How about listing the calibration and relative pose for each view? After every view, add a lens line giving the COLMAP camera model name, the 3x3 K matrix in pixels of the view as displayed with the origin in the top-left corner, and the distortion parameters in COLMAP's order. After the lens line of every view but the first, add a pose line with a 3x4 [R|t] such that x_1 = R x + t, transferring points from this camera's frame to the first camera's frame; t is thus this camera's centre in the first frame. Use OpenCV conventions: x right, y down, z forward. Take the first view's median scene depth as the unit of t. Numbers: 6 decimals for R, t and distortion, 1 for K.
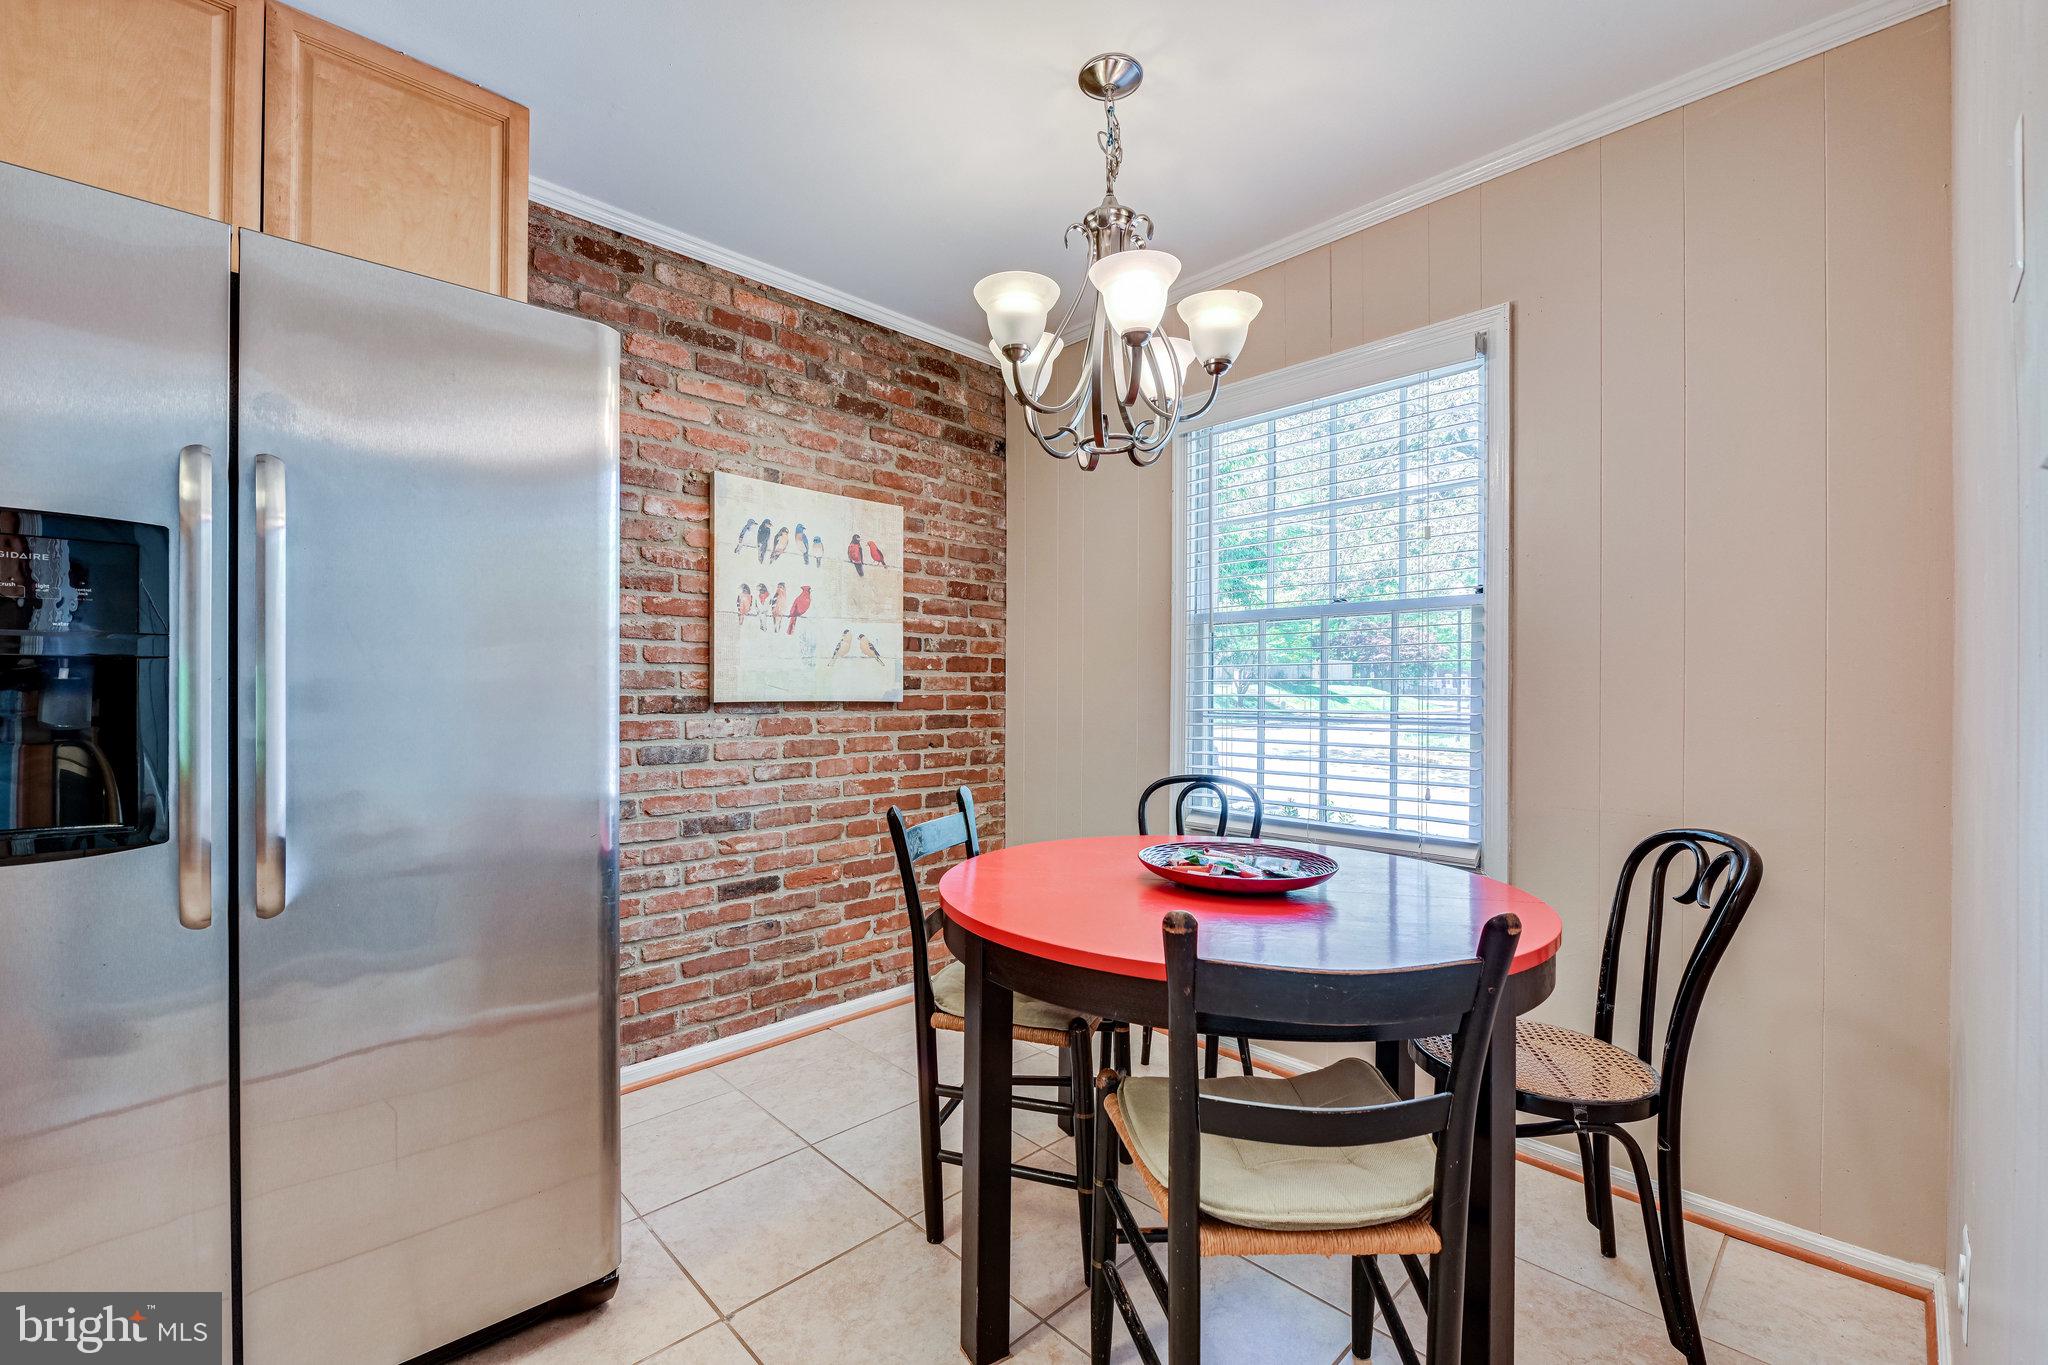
lens RADIAL K [[841.7, 0, 1025.8], [0, 841.7, 693.8], [0, 0, 1]] dist [-0.015557, -0.001335]
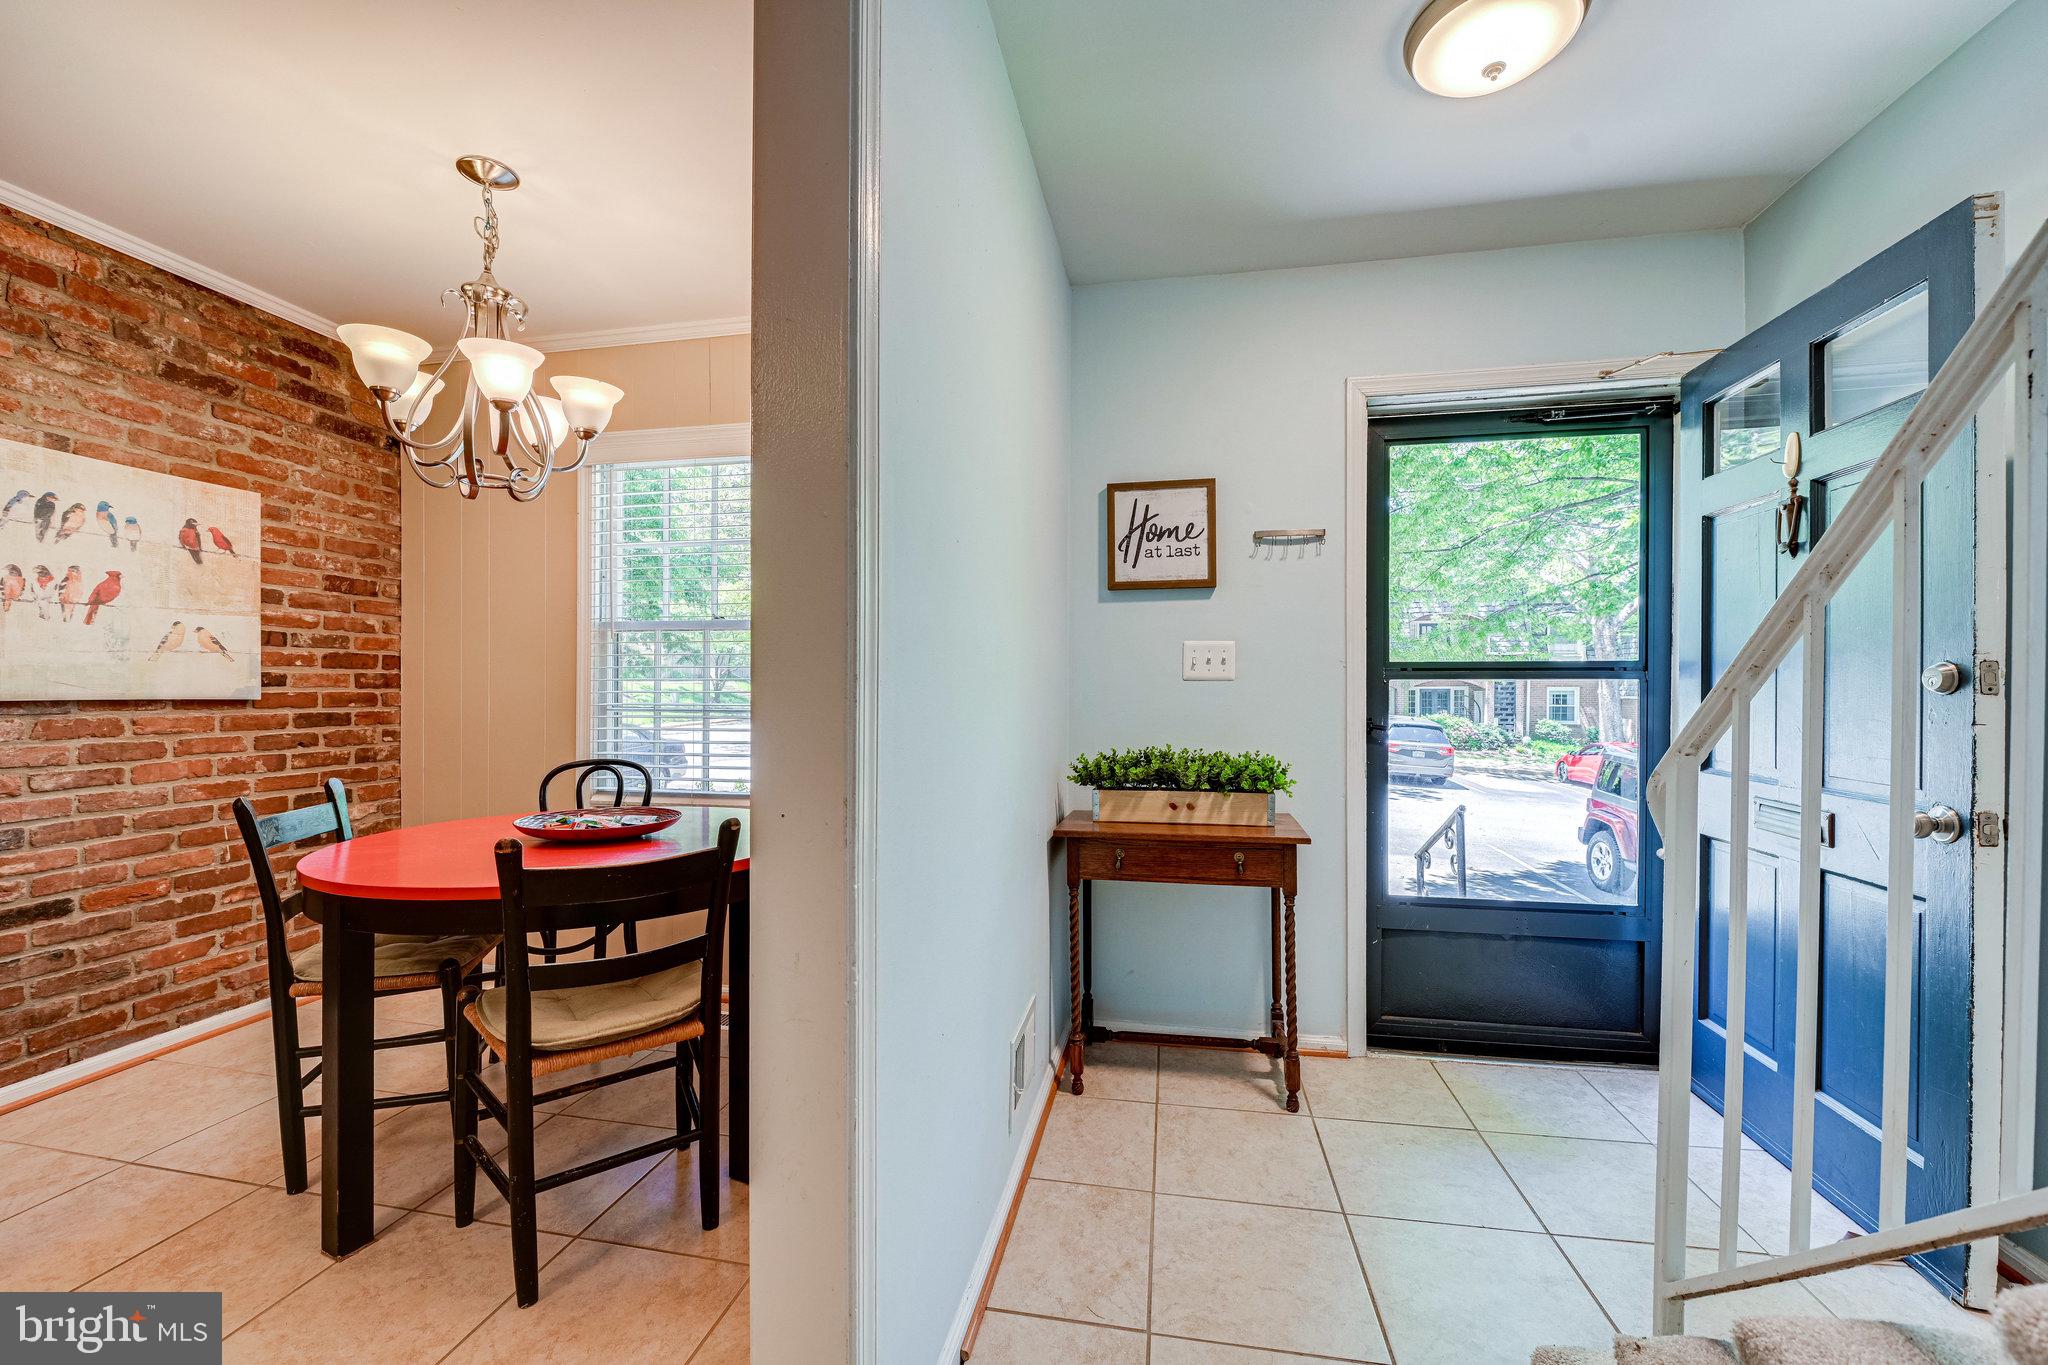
lens RADIAL K [[809.7, 0, 1031.8], [0, 809.7, 692.7], [0, 0, 1]] dist [-0.008065, -0.000798]
pose [[0.820331, -0.003560, 0.571877, 0.055545], [0.001158, 0.999989, 0.004564, -0.001554], [-0.571887, -0.003082, 0.820326, -0.269725]]
